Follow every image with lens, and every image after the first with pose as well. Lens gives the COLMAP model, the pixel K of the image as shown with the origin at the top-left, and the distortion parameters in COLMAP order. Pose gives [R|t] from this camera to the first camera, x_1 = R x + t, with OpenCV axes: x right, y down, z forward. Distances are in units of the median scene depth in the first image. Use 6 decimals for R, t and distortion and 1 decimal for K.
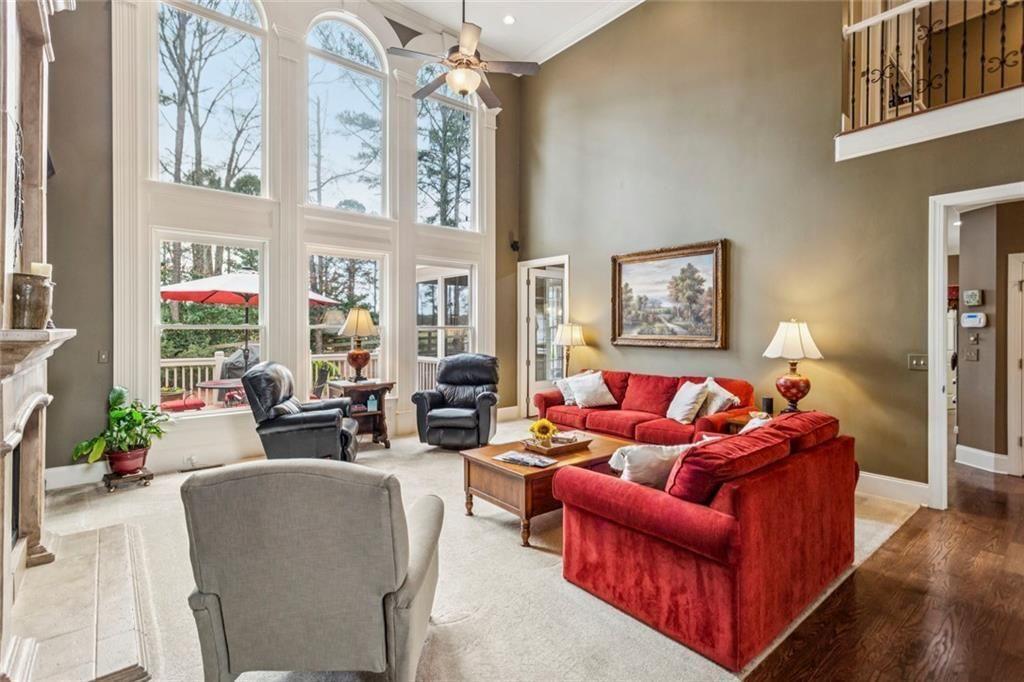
lens RADIAL K [[493.8, 0, 512.8], [0, 493.8, 326.4], [0, 0, 1]] dist [0.000222, 0.000025]
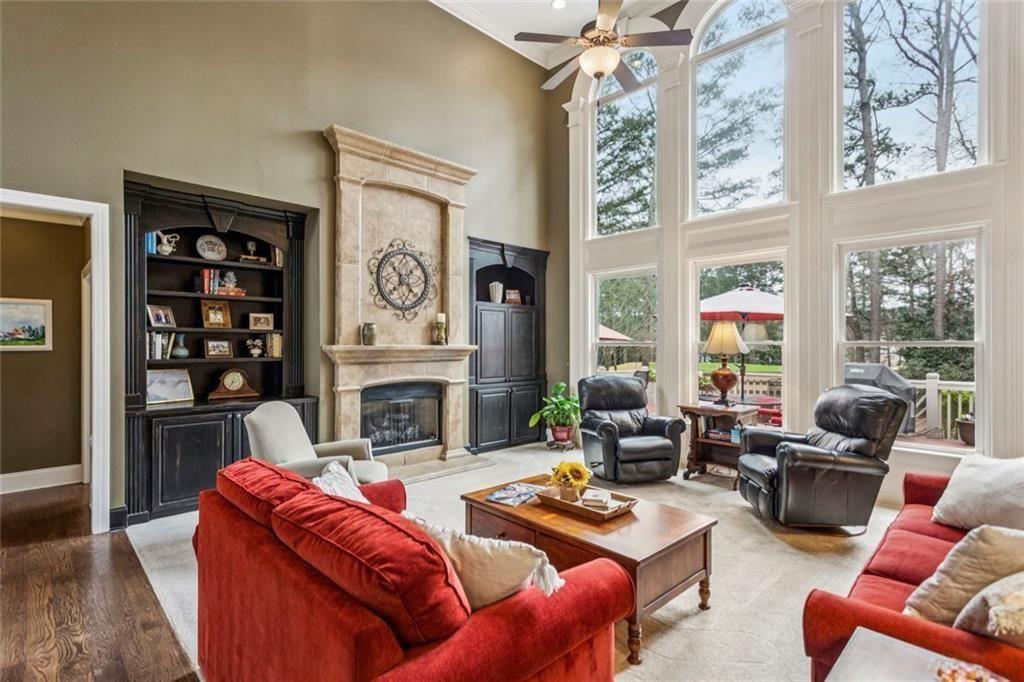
lens RADIAL K [[488.5, 0, 512.0], [0, 488.5, 341.0], [0, 0, 1]] dist [0.000719, 0.000082]
pose [[0.070847, -0.011628, -0.997419, 0.523938], [0.001048, 0.999932, -0.011583, 0.007109], [0.997487, -0.000225, 0.070854, 0.563718]]
